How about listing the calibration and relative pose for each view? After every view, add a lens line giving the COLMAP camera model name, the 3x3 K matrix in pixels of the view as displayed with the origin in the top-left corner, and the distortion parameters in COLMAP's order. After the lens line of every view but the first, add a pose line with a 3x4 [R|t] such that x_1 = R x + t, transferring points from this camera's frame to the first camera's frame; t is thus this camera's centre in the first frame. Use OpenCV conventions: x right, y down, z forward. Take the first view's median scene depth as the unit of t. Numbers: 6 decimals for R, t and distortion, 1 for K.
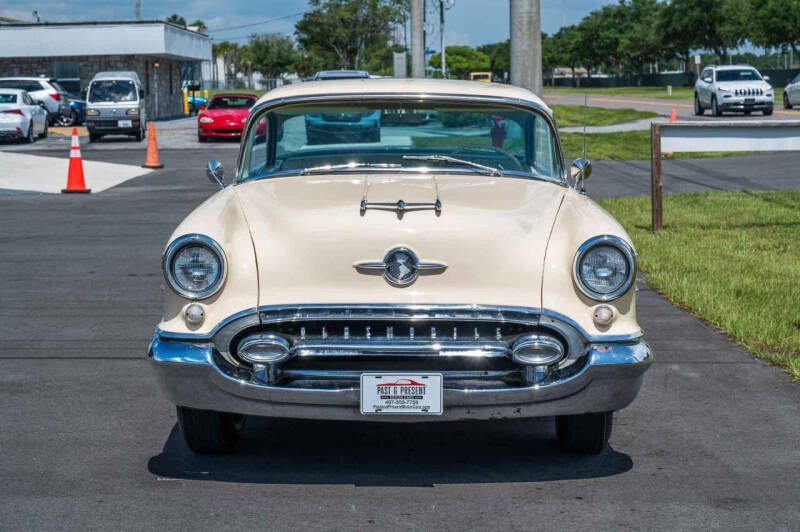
lens RADIAL K [[1648.1, 0, 400.0], [0, 1648.1, 265.4], [0, 0, 1]] dist [0.009845, 0.227247]
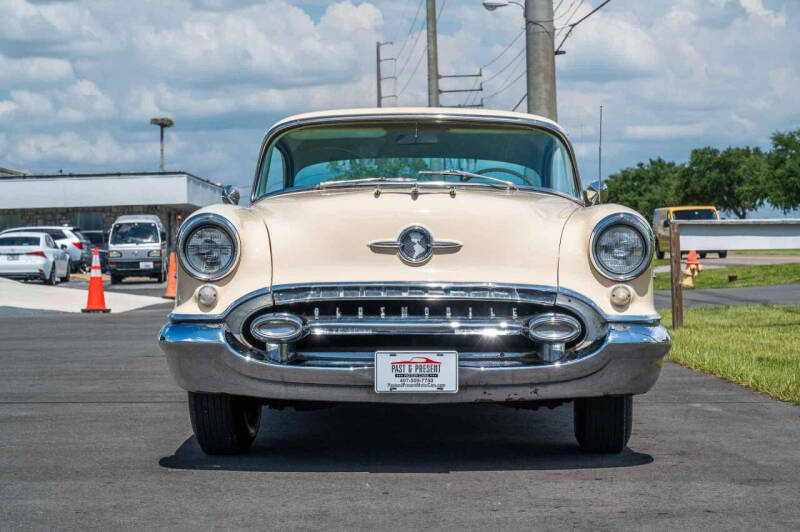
lens RADIAL K [[1648.1, 0, 400.0], [0, 1648.1, 265.4], [0, 0, 1]] dist [0.009845, 0.227247]
pose [[0.999915, -0.002485, -0.012821, 0.003271], [0.001163, 0.994777, -0.102068, 0.094910], [0.013008, 0.102044, 0.994695, 0.012278]]
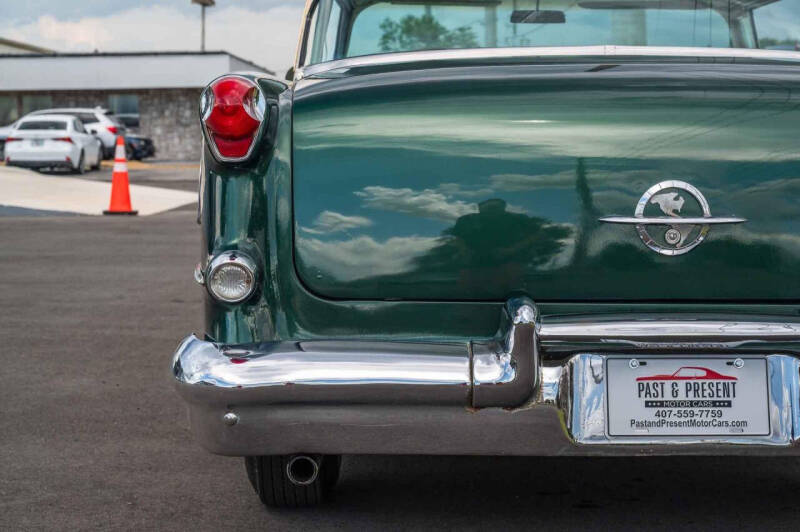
lens RADIAL K [[1648.1, 0, 400.0], [0, 1648.1, 265.4], [0, 0, 1]] dist [0.009845, 0.227247]
pose [[0.999256, 0.010306, -0.037152, -0.079555], [-0.011530, 0.999393, -0.032885, 0.022311], [0.036790, 0.033289, 0.998768, 0.566531]]
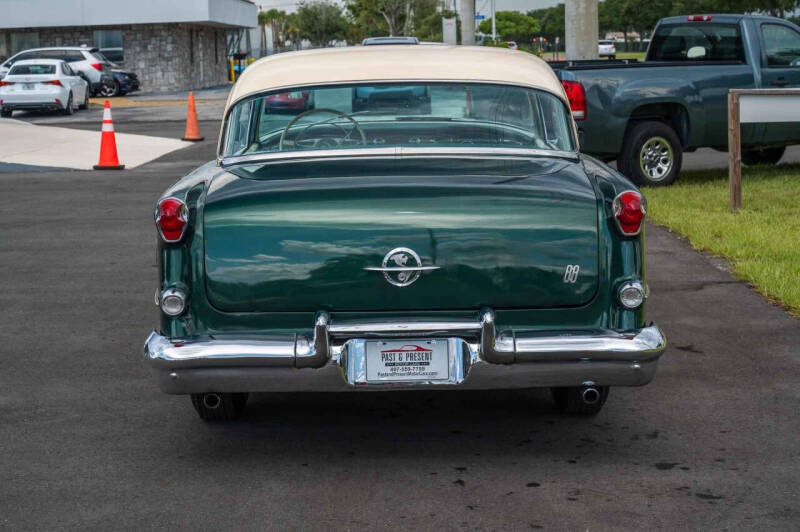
lens RADIAL K [[1648.1, 0, 400.0], [0, 1648.1, 265.4], [0, 0, 1]] dist [0.009845, 0.227247]
pose [[0.999519, -0.005335, -0.030536, -0.003258], [0.005945, 0.999784, 0.019913, -0.020715], [0.030423, -0.020085, 0.999335, 0.186223]]
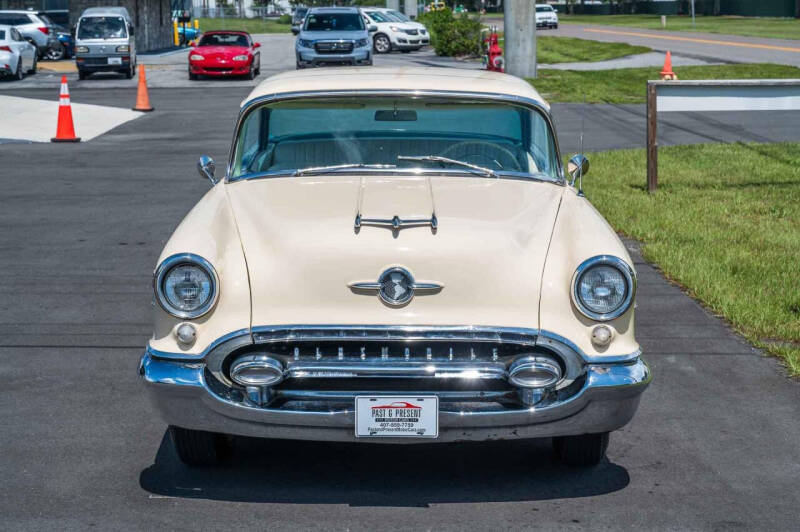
lens RADIAL K [[1648.1, 0, 400.0], [0, 1648.1, 265.4], [0, 0, 1]] dist [0.009845, 0.227247]
pose [[0.999986, 0.001299, 0.005200, -0.001867], [-0.001534, 0.998967, 0.045423, -0.047176], [-0.005136, -0.045430, 0.998954, 0.015610]]
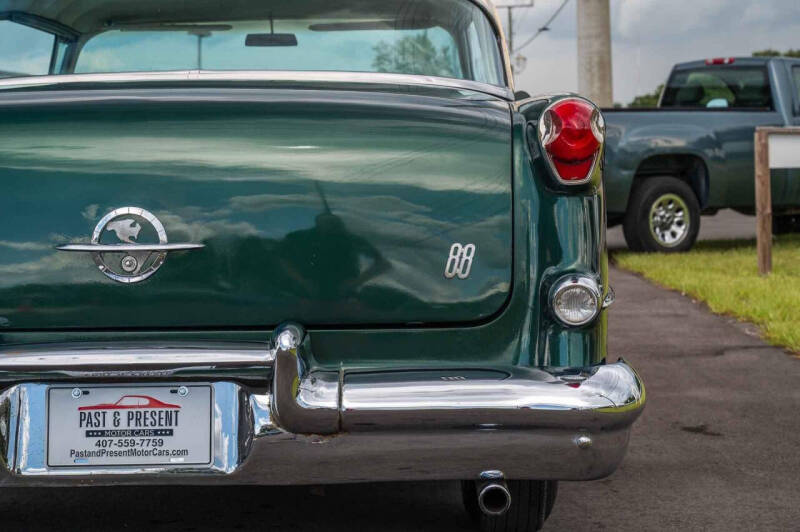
lens RADIAL K [[1648.1, 0, 400.0], [0, 1648.1, 265.4], [0, 0, 1]] dist [0.009845, 0.227247]
pose [[0.998977, -0.003495, -0.045089, 0.059064], [0.001444, 0.998966, -0.045439, 0.019825], [0.045201, 0.045327, 0.997949, 0.576186]]
